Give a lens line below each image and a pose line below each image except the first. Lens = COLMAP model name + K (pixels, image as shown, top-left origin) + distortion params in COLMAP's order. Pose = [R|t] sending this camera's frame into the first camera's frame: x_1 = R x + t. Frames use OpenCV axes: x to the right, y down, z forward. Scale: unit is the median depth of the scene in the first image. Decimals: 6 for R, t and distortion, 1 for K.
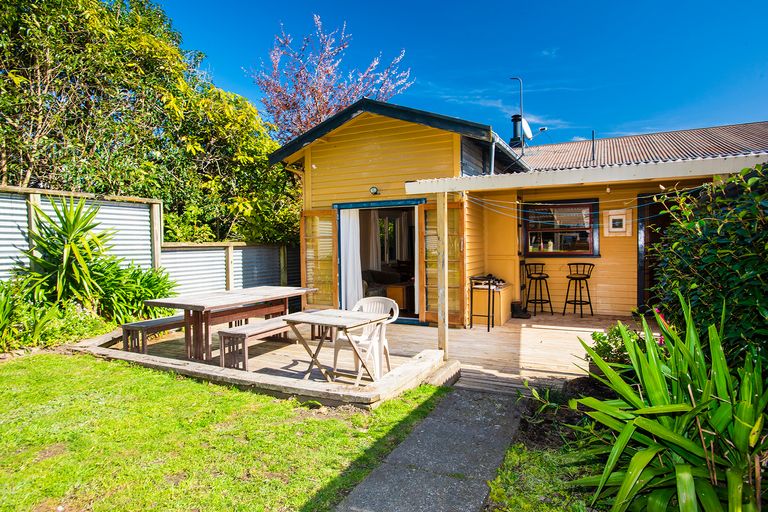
lens RADIAL K [[455.3, 0, 384.0], [0, 455.3, 256.0], [0, 0, 1]] dist [-0.044435, 0.000343]
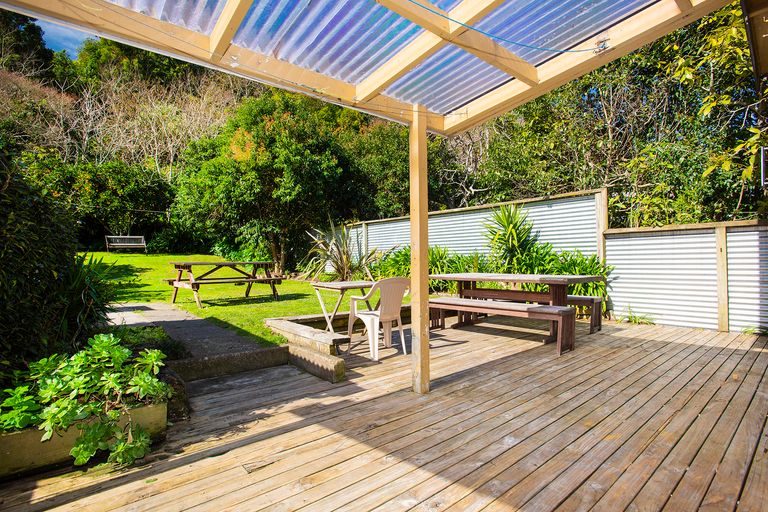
lens RADIAL K [[351.8, 0, 384.0], [0, 351.8, 256.0], [0, 0, 1]] dist [0.000088, -0.000005]
pose [[-0.441733, 0.002173, -0.897144, 0.413823], [-0.006778, 0.999960, 0.005760, 0.026701], [0.897121, 0.008625, -0.441701, 0.814127]]
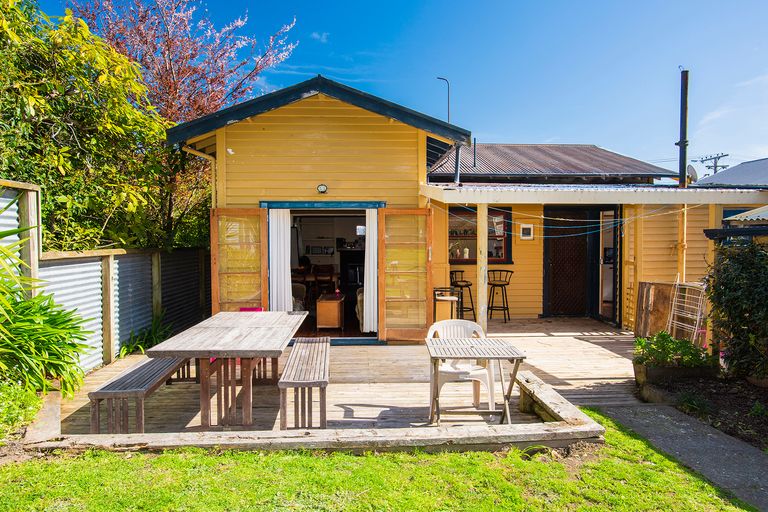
lens RADIAL K [[513.2, 0, 384.0], [0, 513.2, 256.0], [0, 0, 1]] dist [-0.009628, 0.003054]
pose [[0.861870, -0.007032, 0.507080, -0.404129], [0.004929, 0.999973, 0.005489, -0.024867], [-0.507105, -0.002231, 0.861881, 0.129555]]
